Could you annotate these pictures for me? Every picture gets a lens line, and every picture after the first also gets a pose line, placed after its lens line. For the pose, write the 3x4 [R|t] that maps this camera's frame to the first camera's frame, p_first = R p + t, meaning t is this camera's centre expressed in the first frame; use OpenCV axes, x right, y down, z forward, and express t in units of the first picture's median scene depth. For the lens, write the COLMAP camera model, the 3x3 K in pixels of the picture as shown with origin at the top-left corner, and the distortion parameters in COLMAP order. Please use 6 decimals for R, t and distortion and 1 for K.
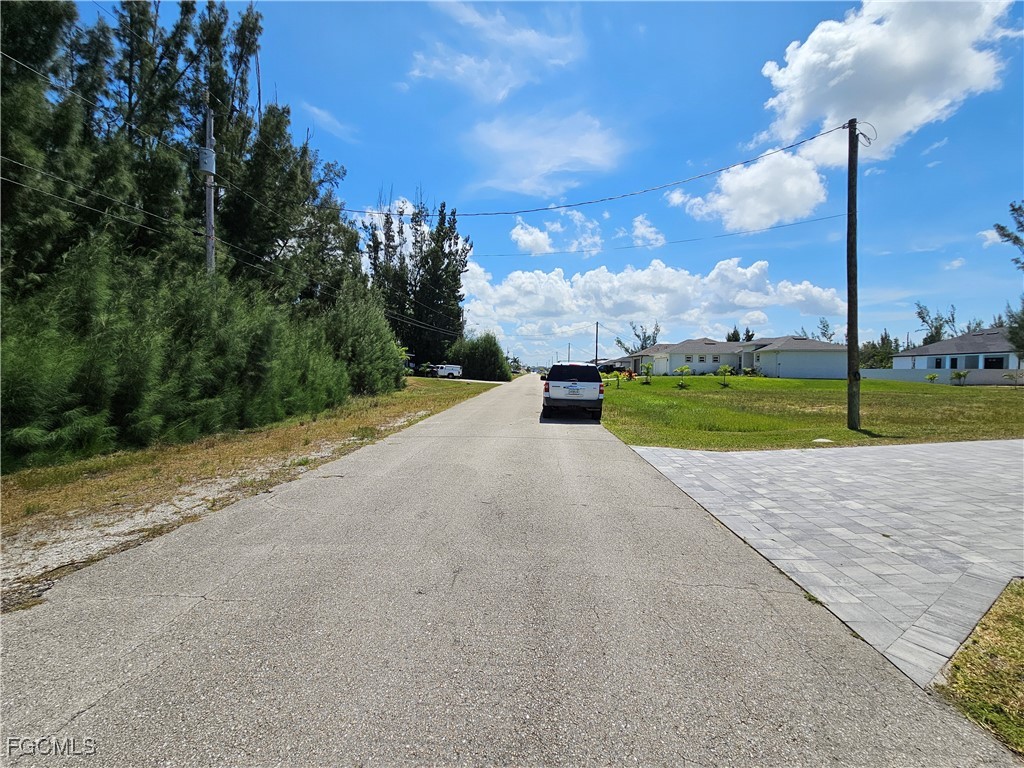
lens RADIAL K [[417.1, 0, 512.0], [0, 417.1, 384.0], [0, 0, 1]] dist [-0.005968, -0.000157]
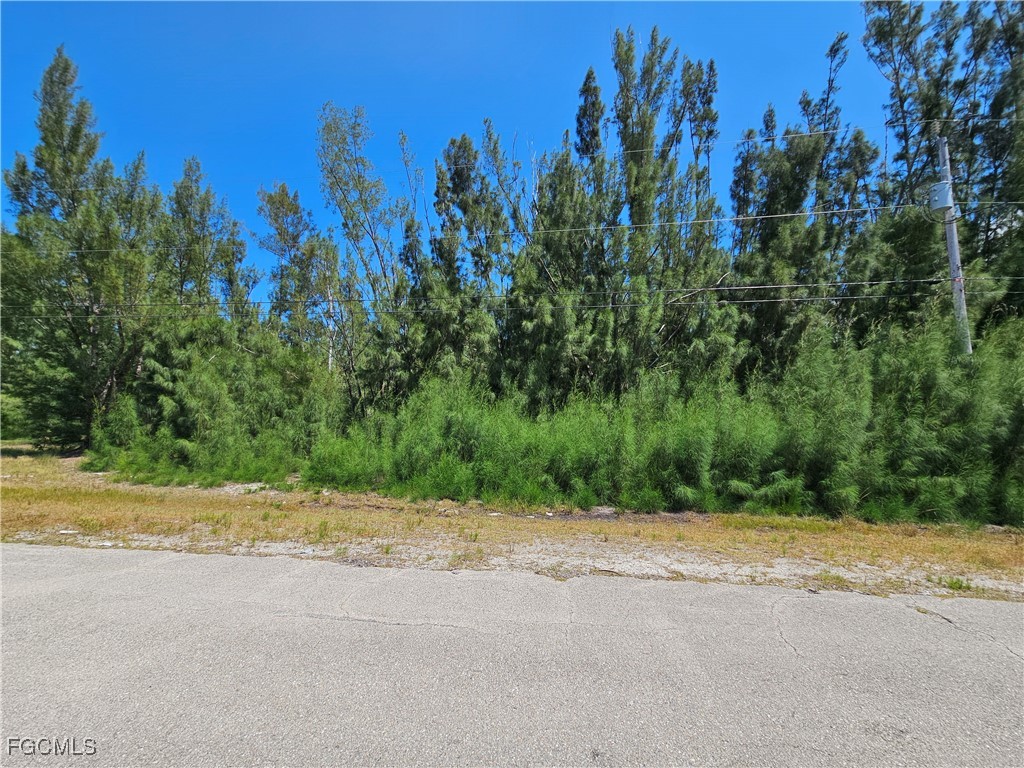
lens RADIAL K [[417.1, 0, 512.0], [0, 417.1, 384.0], [0, 0, 1]] dist [-0.005968, -0.000157]
pose [[-0.043793, -0.118149, -0.992030, 0.097495], [-0.053619, 0.991829, -0.115758, -0.004043], [0.997601, 0.048123, -0.049770, 0.154517]]
